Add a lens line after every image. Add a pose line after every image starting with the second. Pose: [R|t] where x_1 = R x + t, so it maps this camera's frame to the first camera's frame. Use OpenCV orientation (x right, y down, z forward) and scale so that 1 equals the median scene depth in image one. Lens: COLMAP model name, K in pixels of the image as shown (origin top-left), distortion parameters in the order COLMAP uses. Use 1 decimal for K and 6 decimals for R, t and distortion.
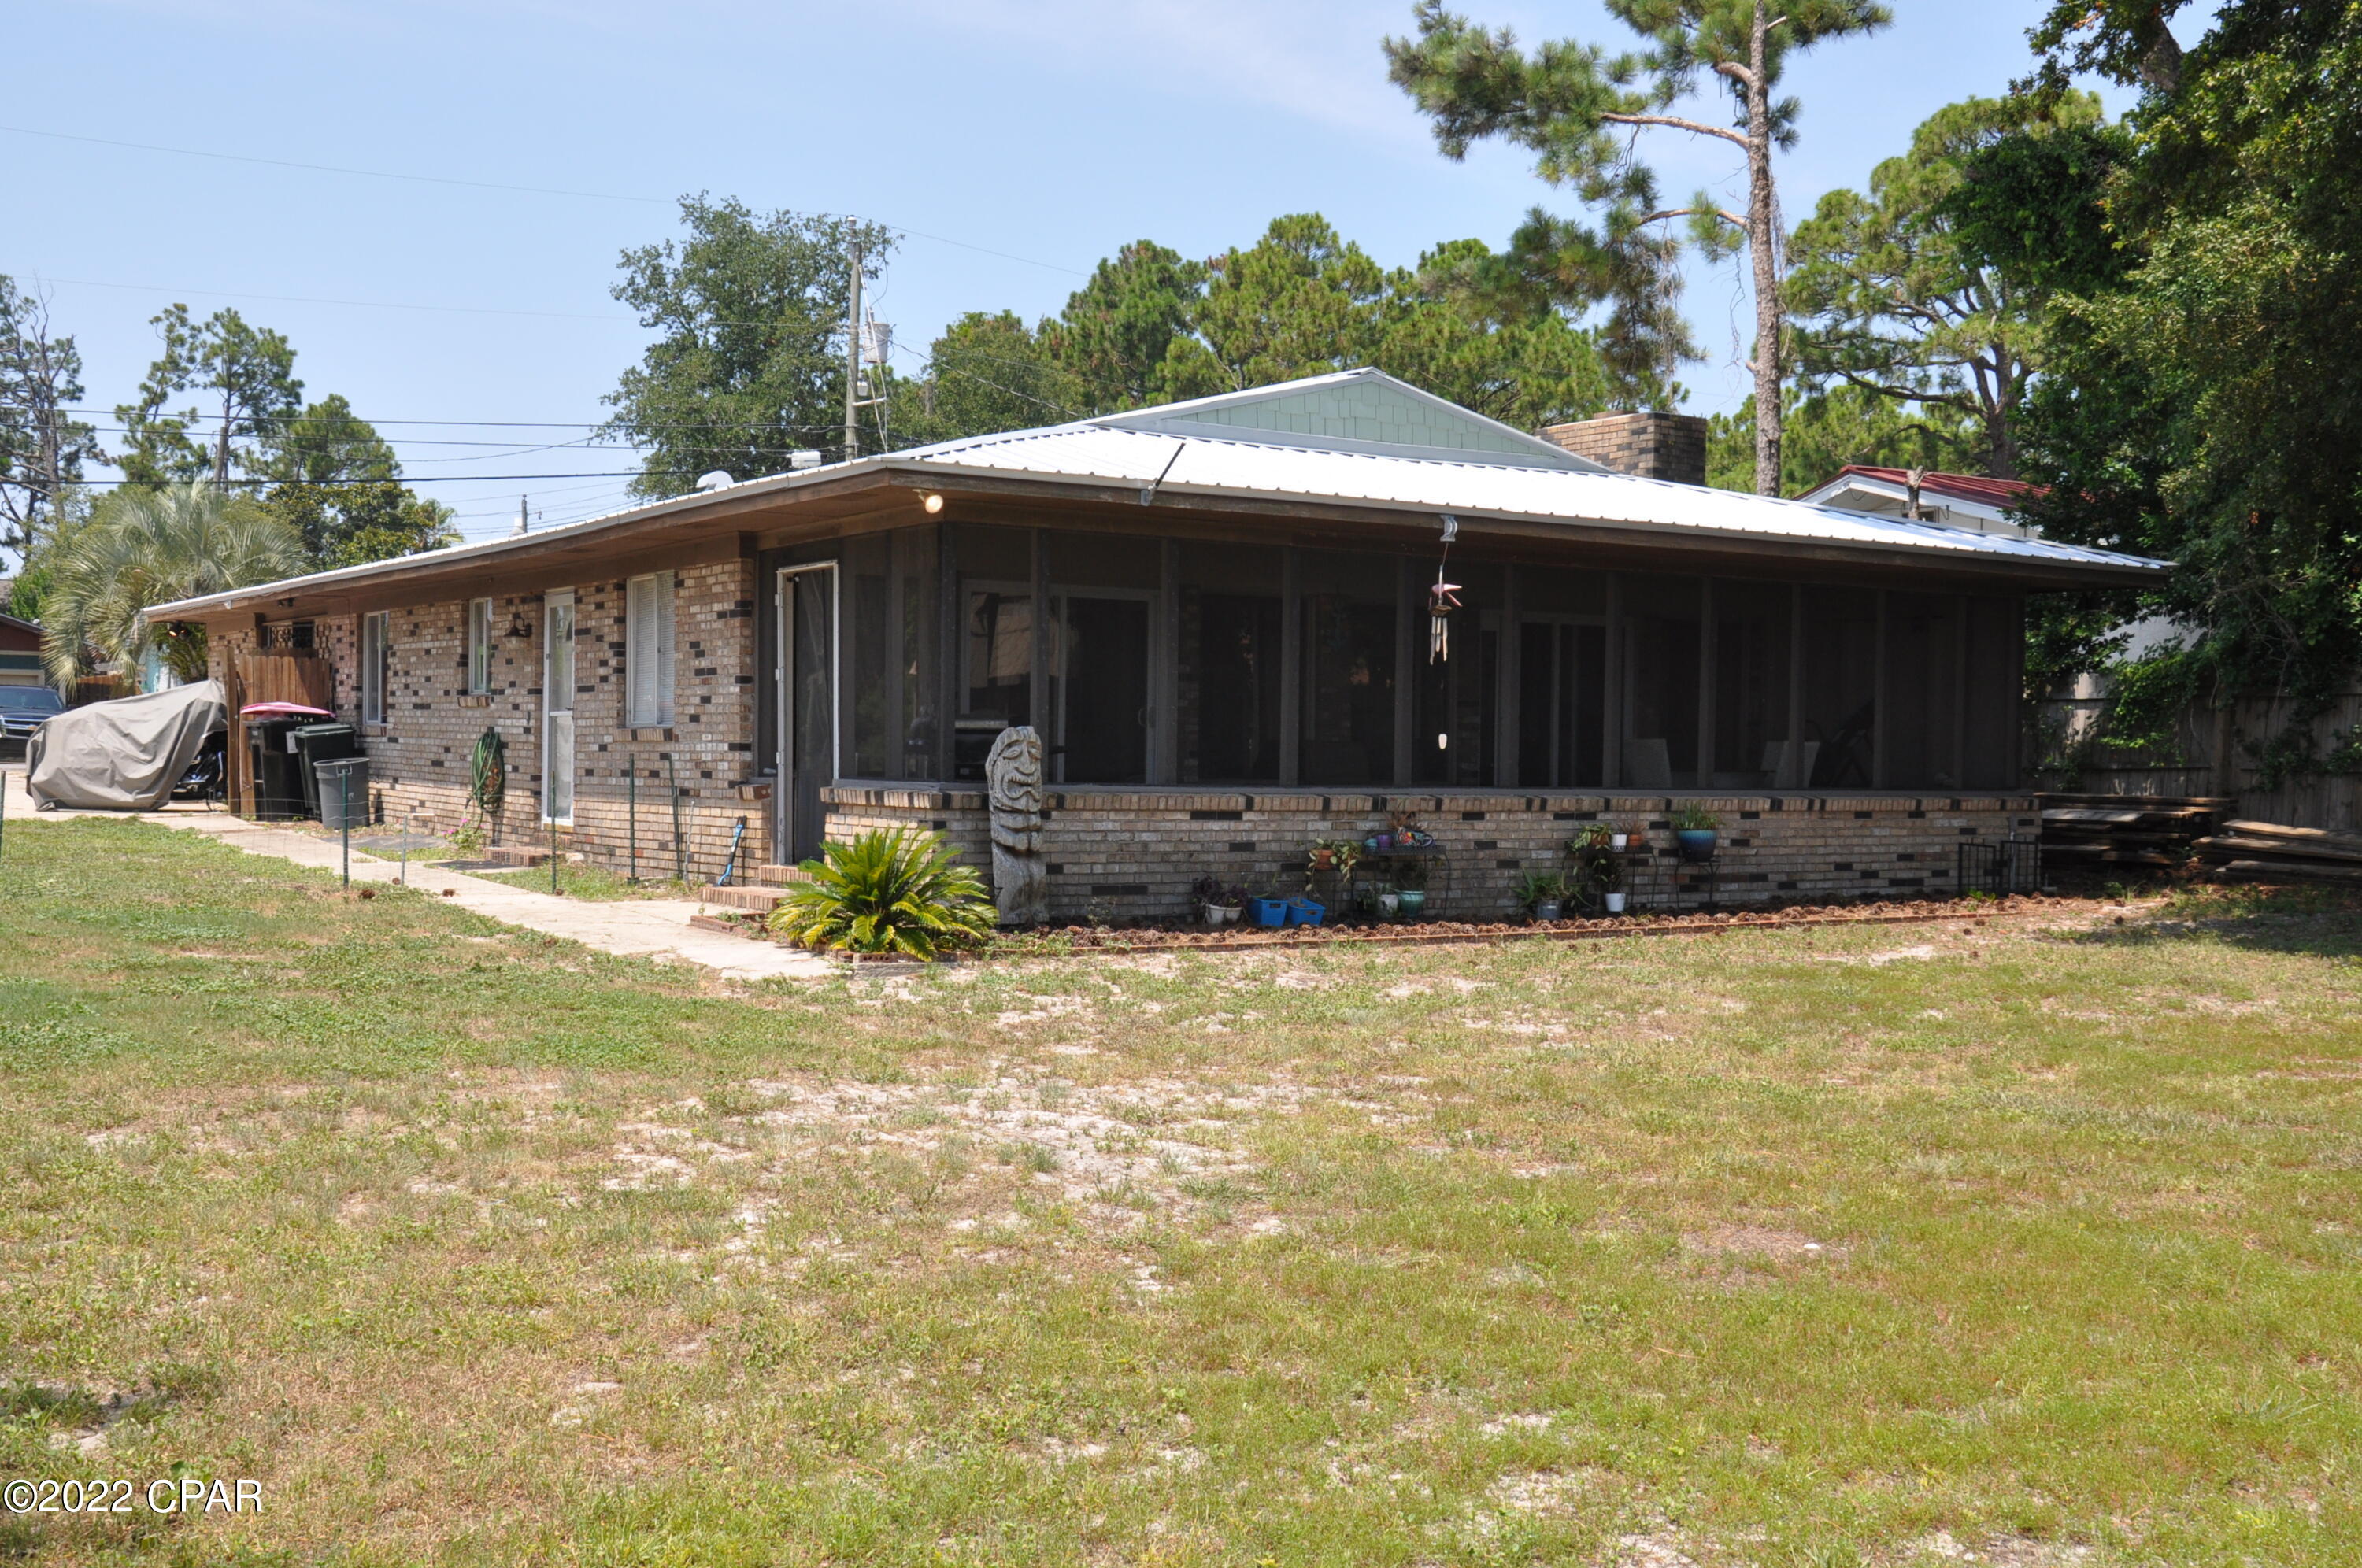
lens RADIAL K [[2413.2, 0, 1181.0], [0, 2413.2, 784.0], [0, 0, 1]] dist [-0.010294, -0.002728]
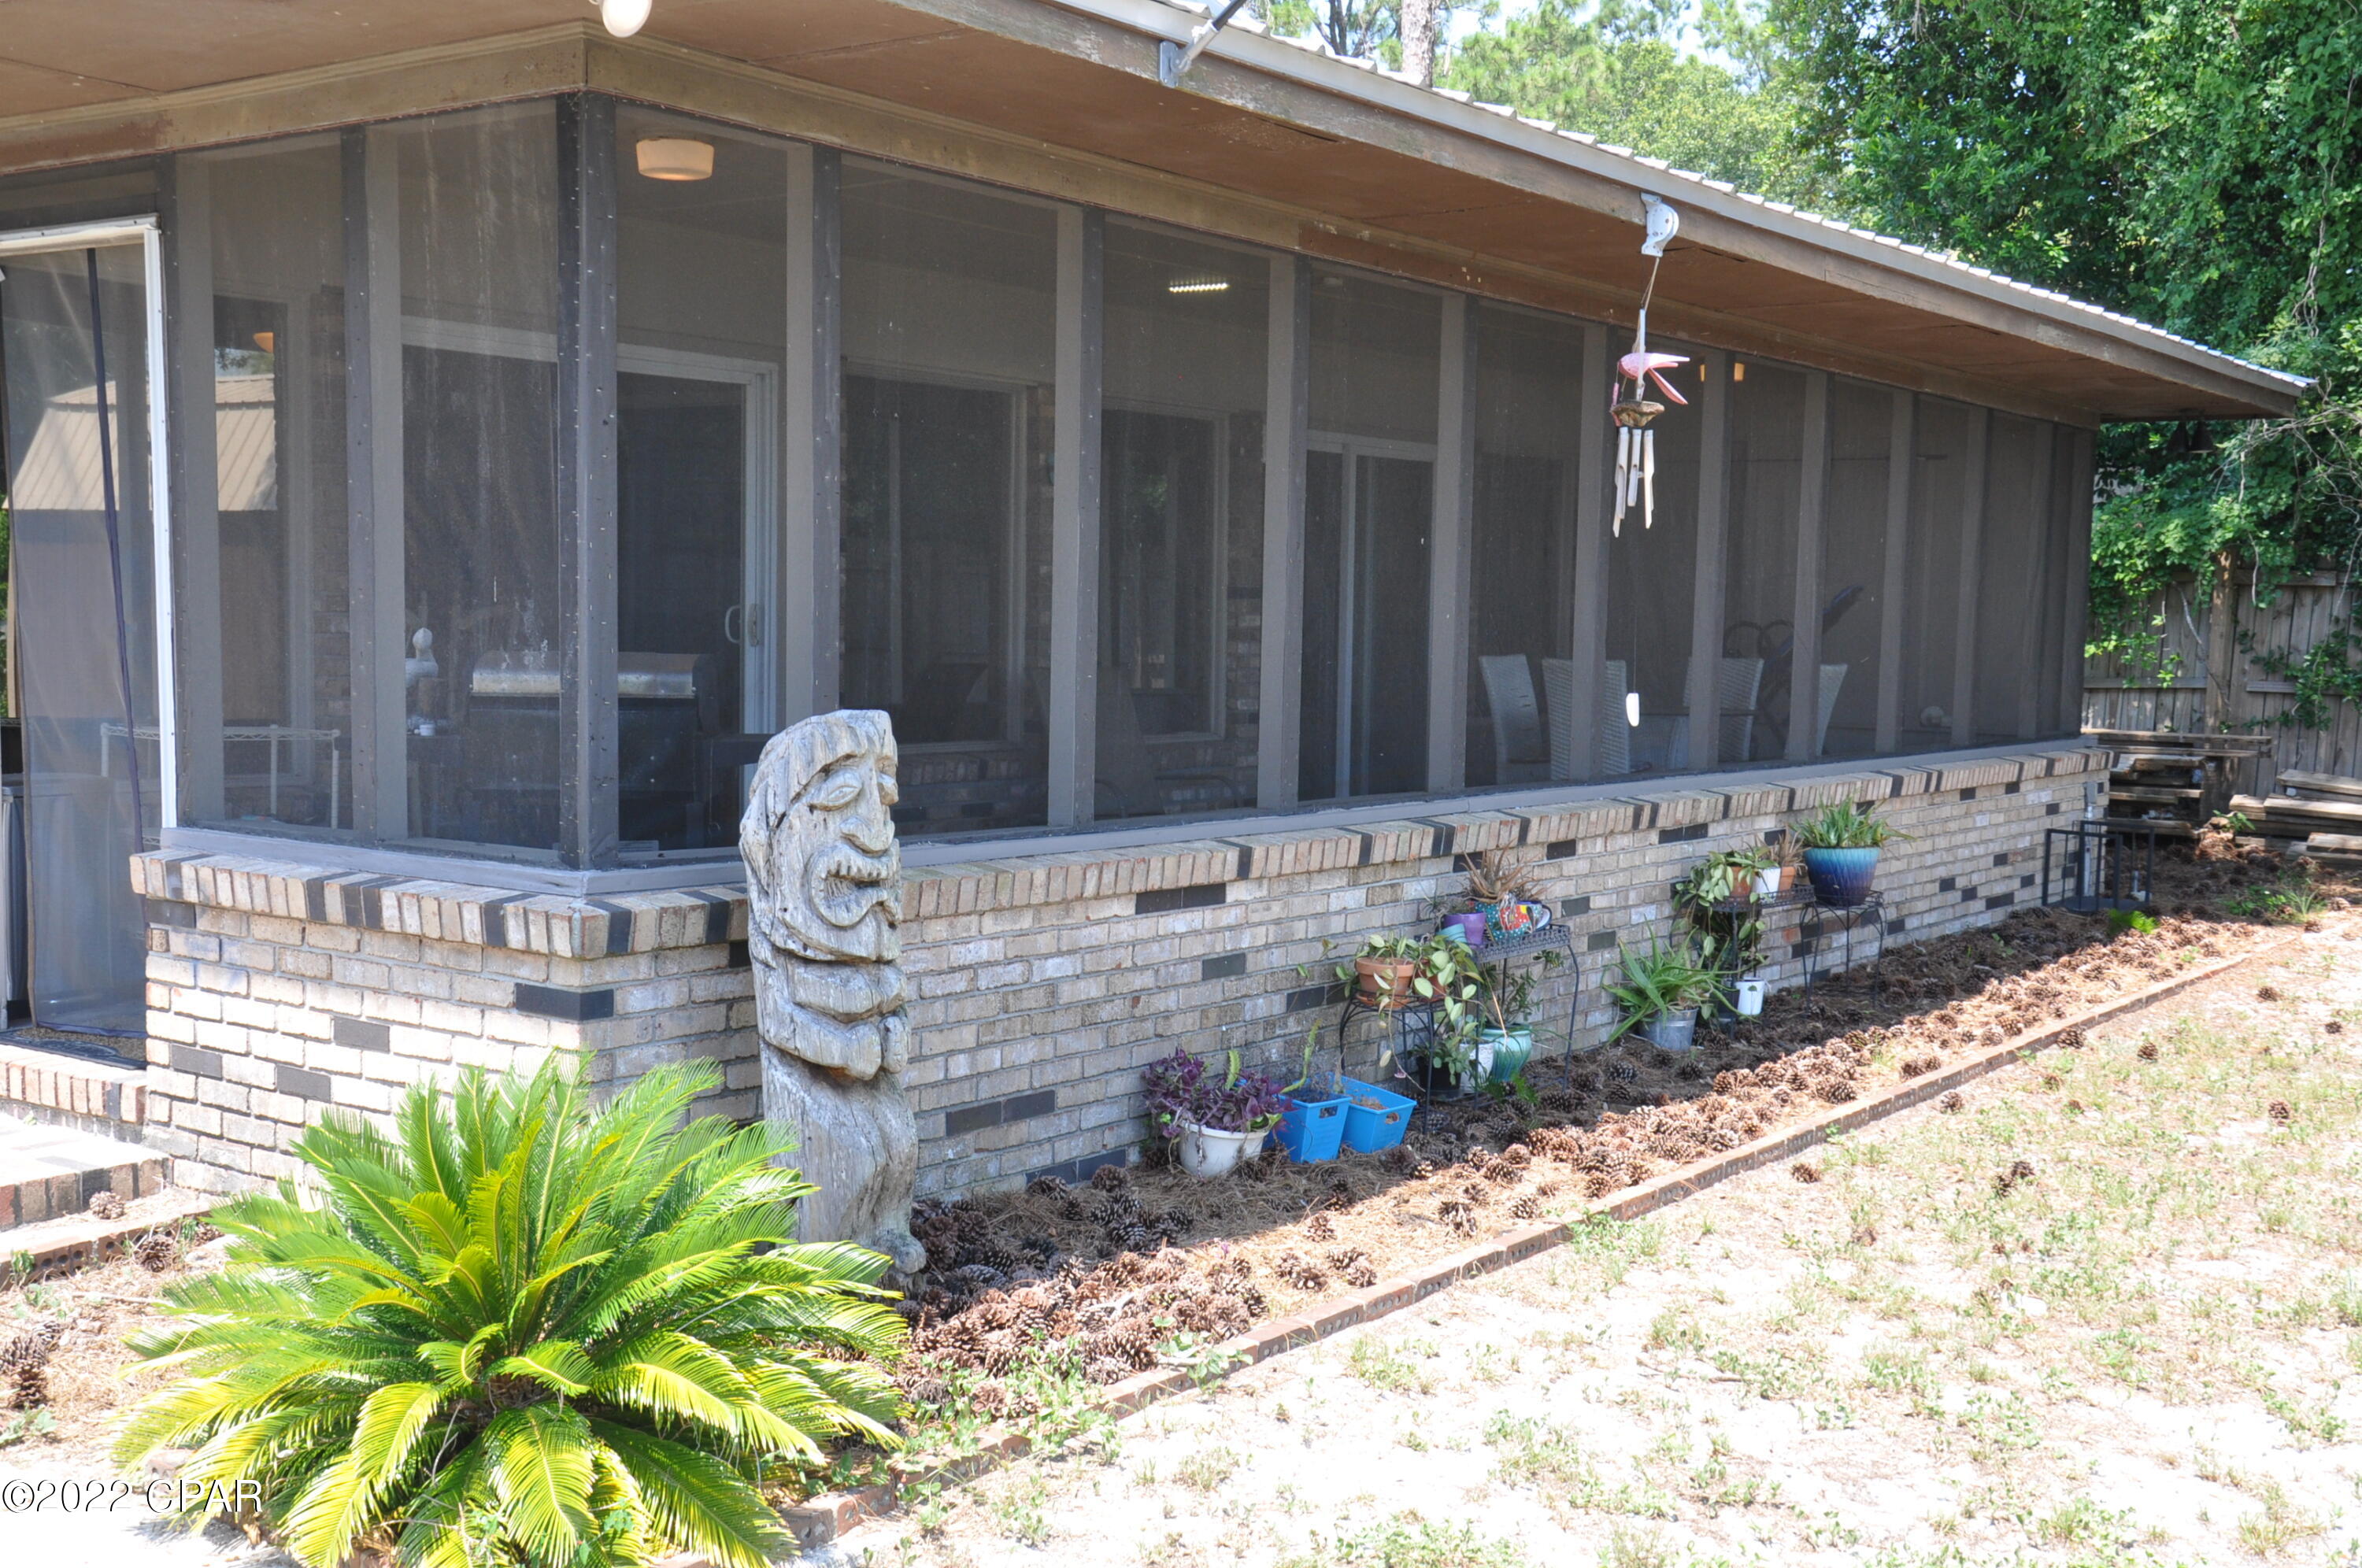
lens RADIAL K [[2523.3, 0, 1184.6], [0, 2523.3, 819.7], [0, 0, 1]] dist [0.003332, 0.029350]
pose [[0.934704, -0.025975, 0.354476, -0.136715], [-0.000785, 0.997173, 0.075142, -0.032536], [-0.355426, -0.070514, 0.932041, 0.596286]]
